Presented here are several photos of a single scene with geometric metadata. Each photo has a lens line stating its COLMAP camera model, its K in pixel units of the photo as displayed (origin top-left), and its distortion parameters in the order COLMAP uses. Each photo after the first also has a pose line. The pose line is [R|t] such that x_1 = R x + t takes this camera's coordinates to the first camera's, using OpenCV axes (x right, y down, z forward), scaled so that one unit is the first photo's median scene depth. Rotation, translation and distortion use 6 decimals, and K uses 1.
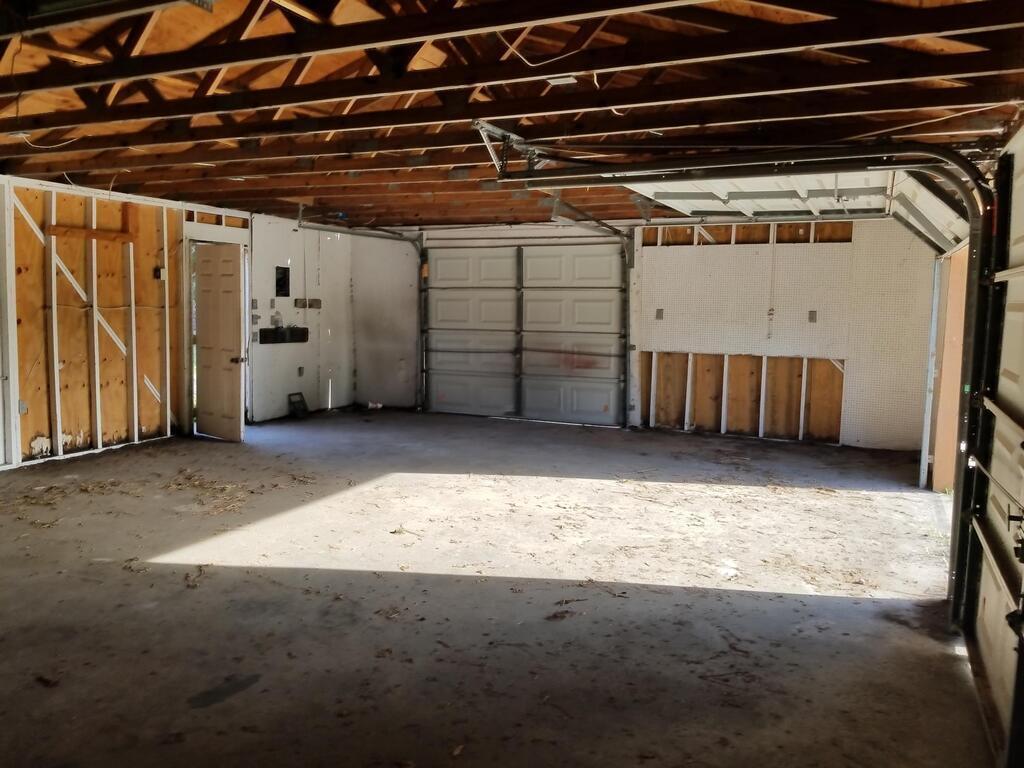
lens RADIAL K [[802.7, 0, 505.9], [0, 802.7, 391.6], [0, 0, 1]] dist [0.056044, -0.097560]
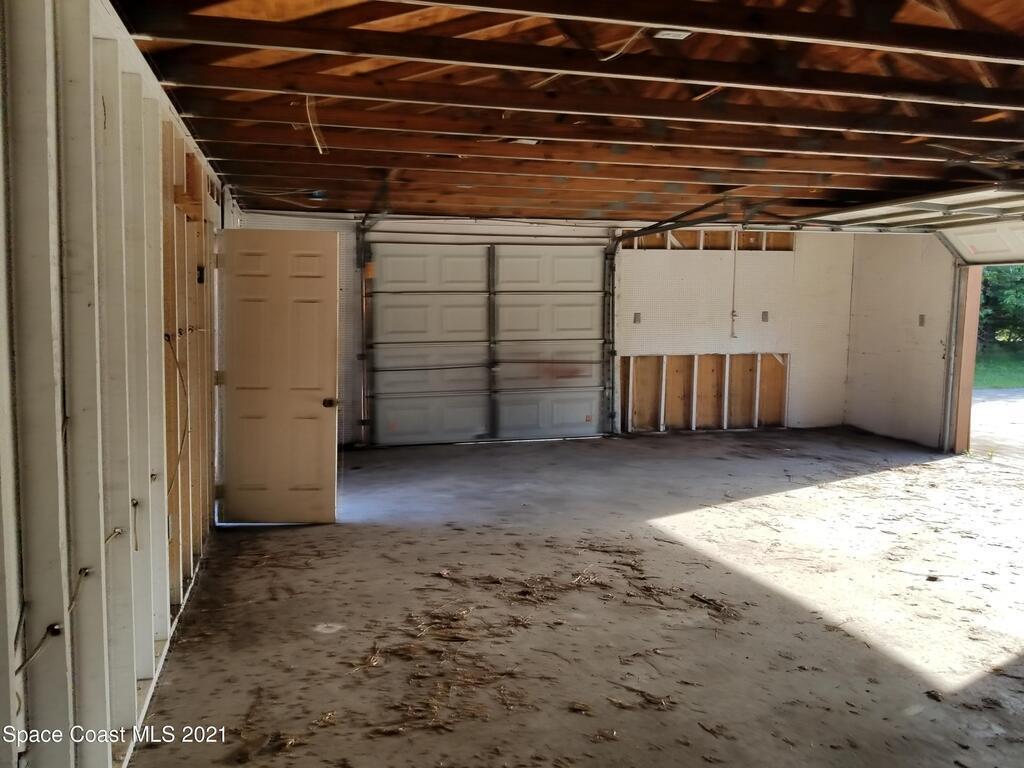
lens RADIAL K [[802.7, 0, 509.5], [0, 802.7, 380.7], [0, 0, 1]] dist [0.056044, -0.097560]
pose [[0.773978, -0.074594, 0.628804, -0.672903], [0.081953, 0.996485, 0.017337, -0.059043], [-0.627887, 0.038114, 0.777371, 0.398062]]
